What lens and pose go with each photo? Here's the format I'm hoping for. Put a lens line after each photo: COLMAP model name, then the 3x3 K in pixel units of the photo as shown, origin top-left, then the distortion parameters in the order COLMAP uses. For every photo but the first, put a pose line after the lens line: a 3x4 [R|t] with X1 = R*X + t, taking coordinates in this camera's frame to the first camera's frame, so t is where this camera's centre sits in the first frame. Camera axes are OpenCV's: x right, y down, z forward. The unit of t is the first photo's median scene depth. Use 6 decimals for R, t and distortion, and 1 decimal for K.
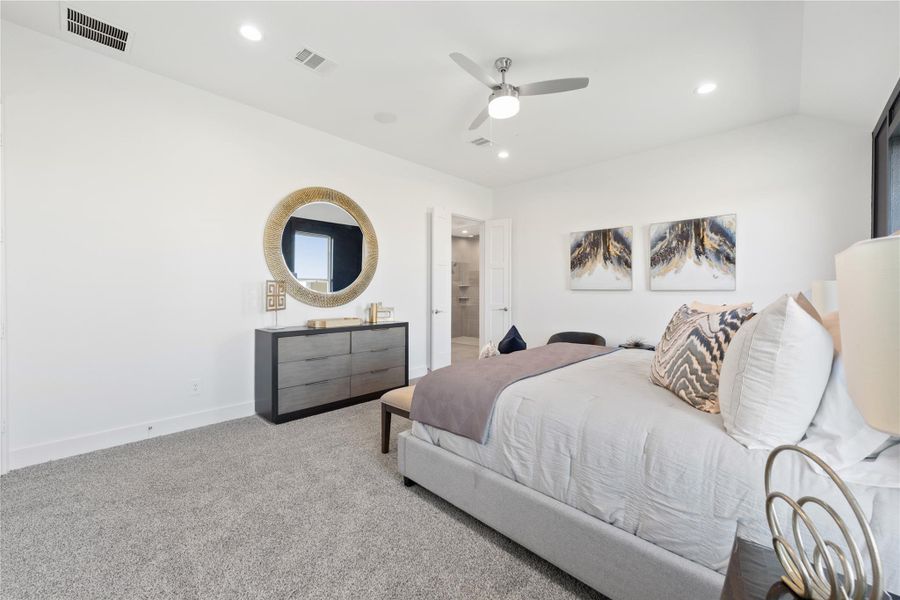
lens RADIAL K [[355.9, 0, 447.5], [0, 355.9, 290.0], [0, 0, 1]] dist [0.002398, -0.000168]
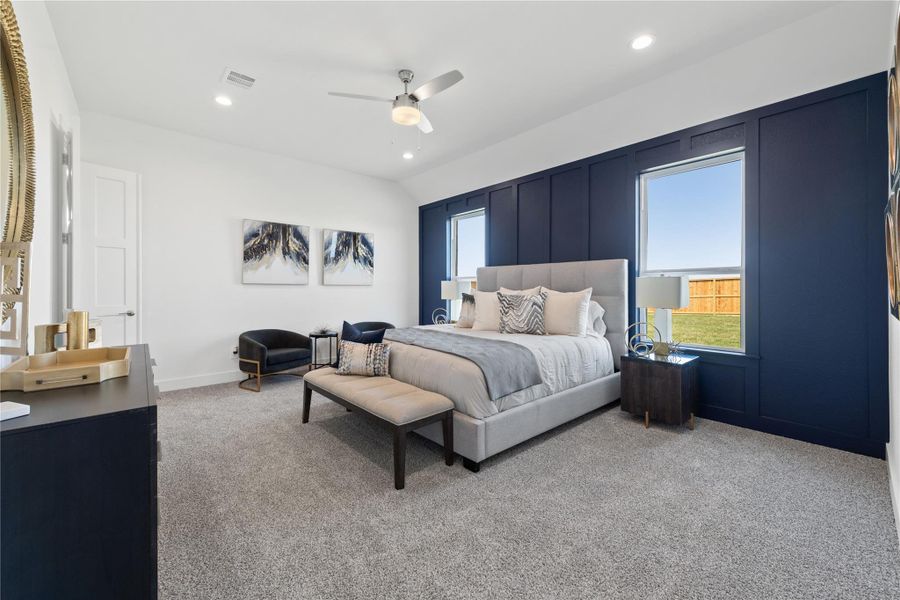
lens RADIAL K [[355.9, 0, 447.5], [0, 355.9, 290.0], [0, 0, 1]] dist [0.002398, -0.000168]
pose [[0.052329, -0.013353, 0.998541, -0.551439], [-0.005606, 0.999891, 0.013665, 0.000164], [-0.998614, -0.006313, 0.052249, 0.494349]]
